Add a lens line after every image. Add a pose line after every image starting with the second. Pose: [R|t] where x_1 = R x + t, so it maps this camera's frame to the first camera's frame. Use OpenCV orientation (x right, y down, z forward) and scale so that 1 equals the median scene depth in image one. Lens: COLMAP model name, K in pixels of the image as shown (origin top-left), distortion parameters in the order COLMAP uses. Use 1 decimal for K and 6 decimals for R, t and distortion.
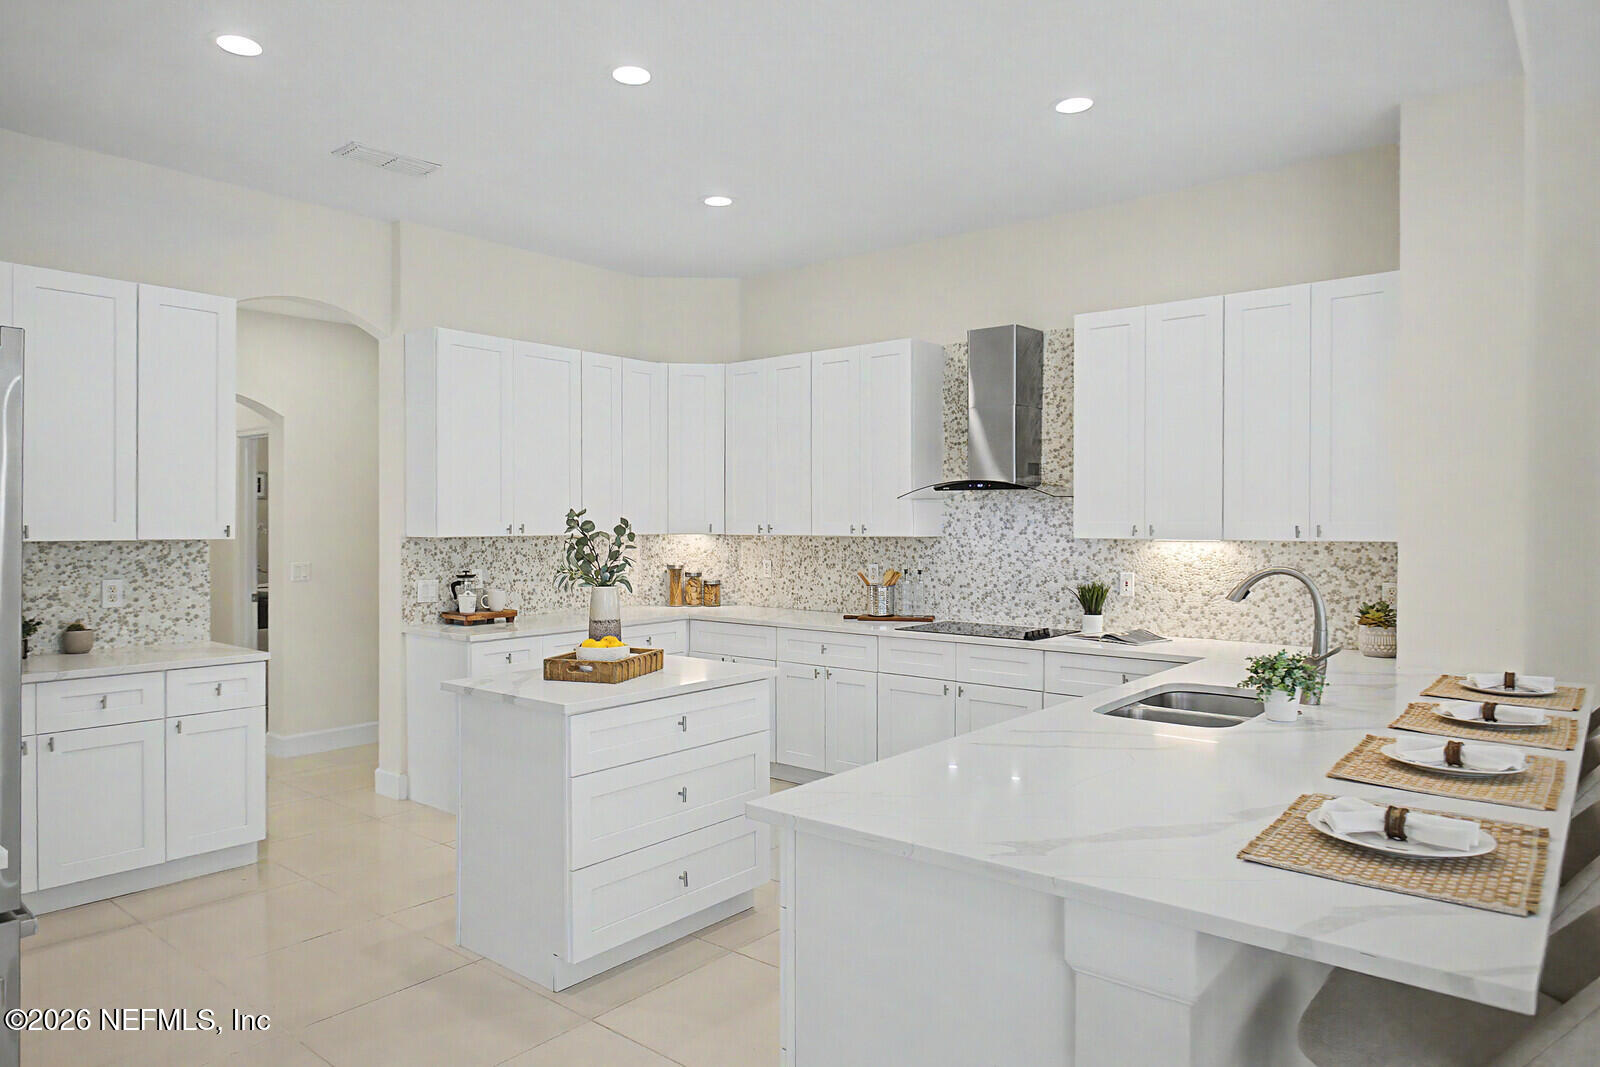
lens RADIAL K [[1003.7, 0, 779.1], [0, 1003.7, 536.2], [0, 0, 1]] dist [-0.008853, -0.000245]
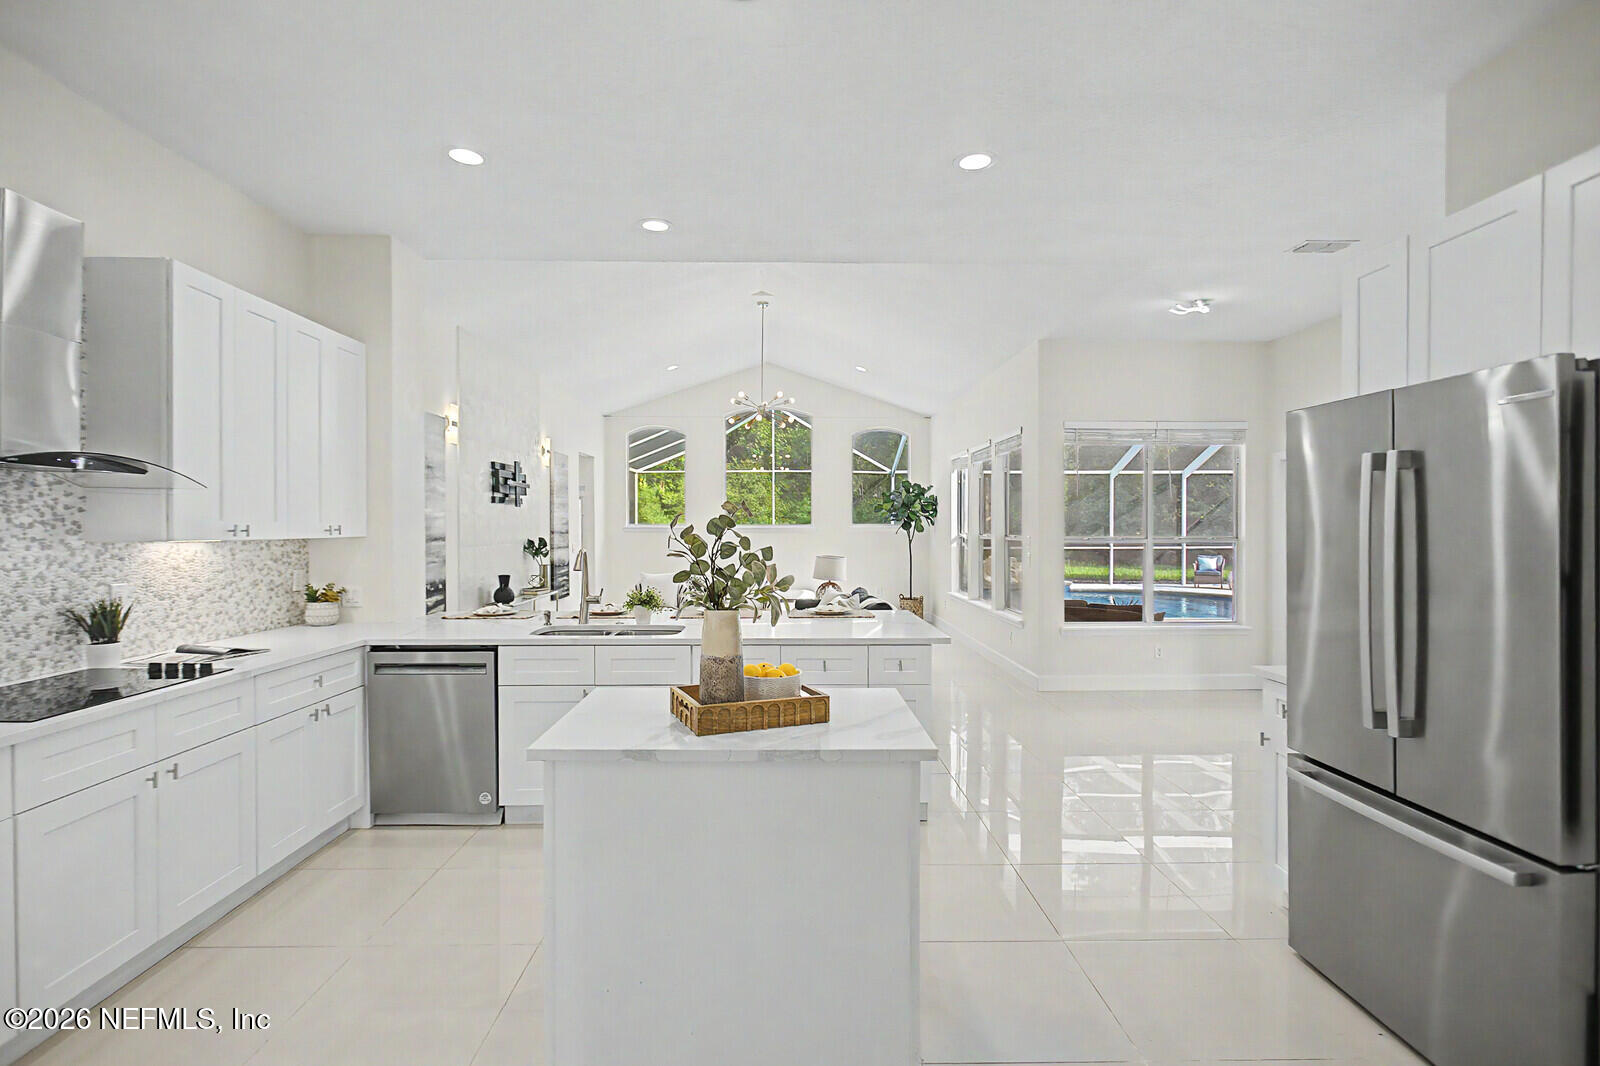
lens RADIAL K [[766.4, 0, 810.4], [0, 766.4, 529.8], [0, 0, 1]] dist [-0.013704, 0.002982]
pose [[-0.667902, -0.006008, 0.744225, -0.464824], [0.005908, 0.999893, 0.013375, -0.011598], [-0.744226, 0.013331, -0.667795, 0.980431]]
